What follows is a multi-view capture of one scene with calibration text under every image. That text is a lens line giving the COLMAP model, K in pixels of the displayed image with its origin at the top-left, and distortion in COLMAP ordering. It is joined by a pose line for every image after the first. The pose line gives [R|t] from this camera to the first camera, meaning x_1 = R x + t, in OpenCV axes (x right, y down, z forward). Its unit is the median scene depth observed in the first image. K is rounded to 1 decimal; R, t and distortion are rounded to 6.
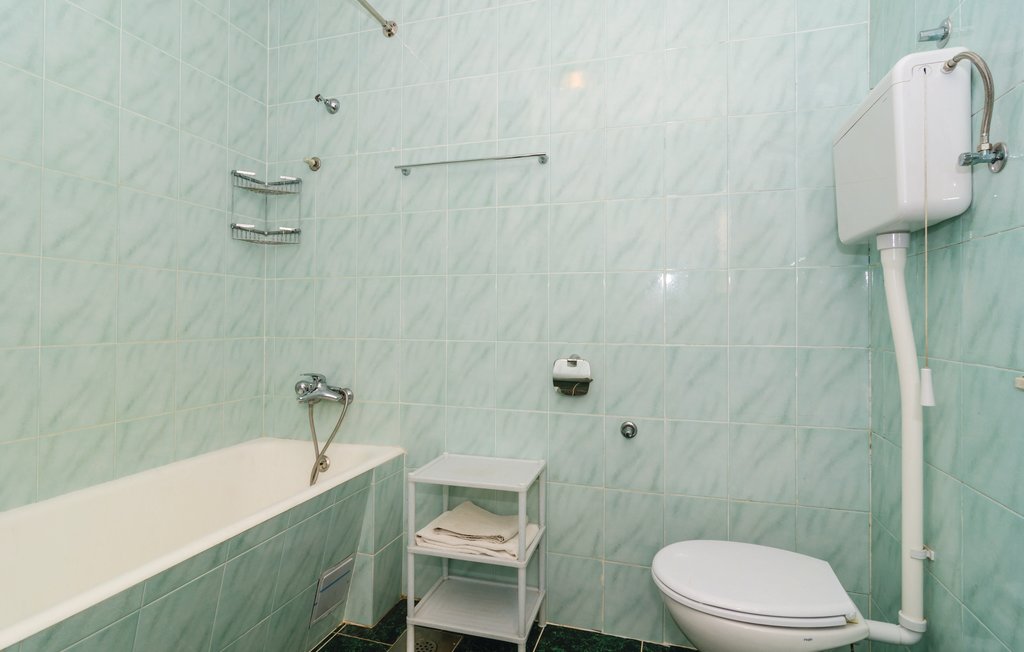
lens RADIAL K [[505.4, 0, 513.3], [0, 505.4, 312.3], [0, 0, 1]] dist [0.001384, -0.000252]
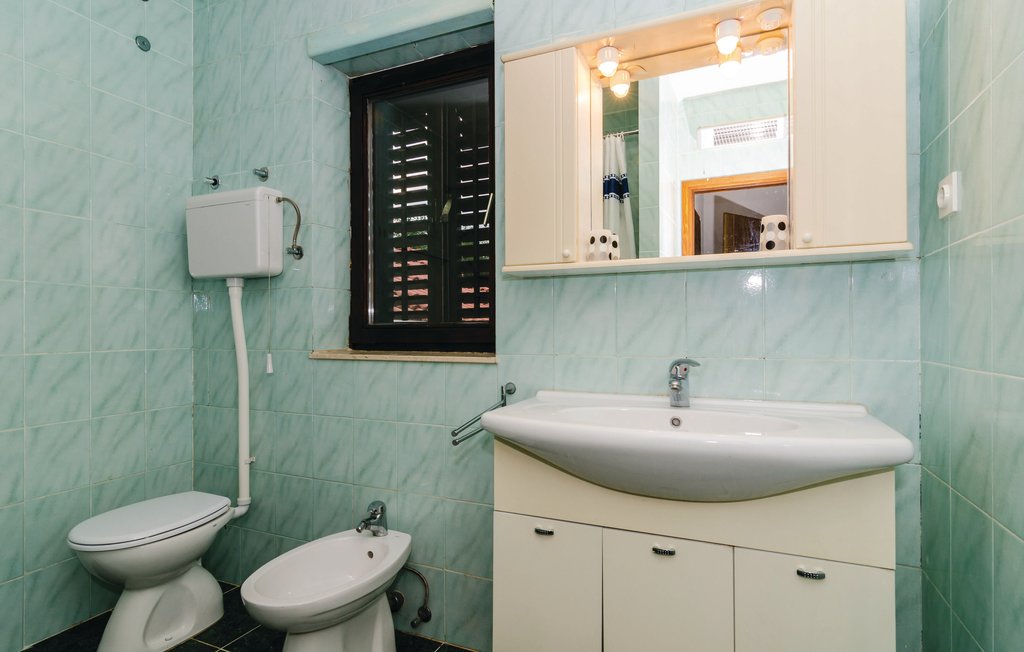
lens RADIAL K [[522.6, 0, 512.0], [0, 522.6, 326.0], [0, 0, 1]] dist [0.000019, -0.000014]
pose [[0.119967, 0.007146, 0.992752, -0.672306], [-0.008904, 0.999942, -0.006122, 0.006179], [-0.992738, -0.008105, 0.120023, -0.098645]]
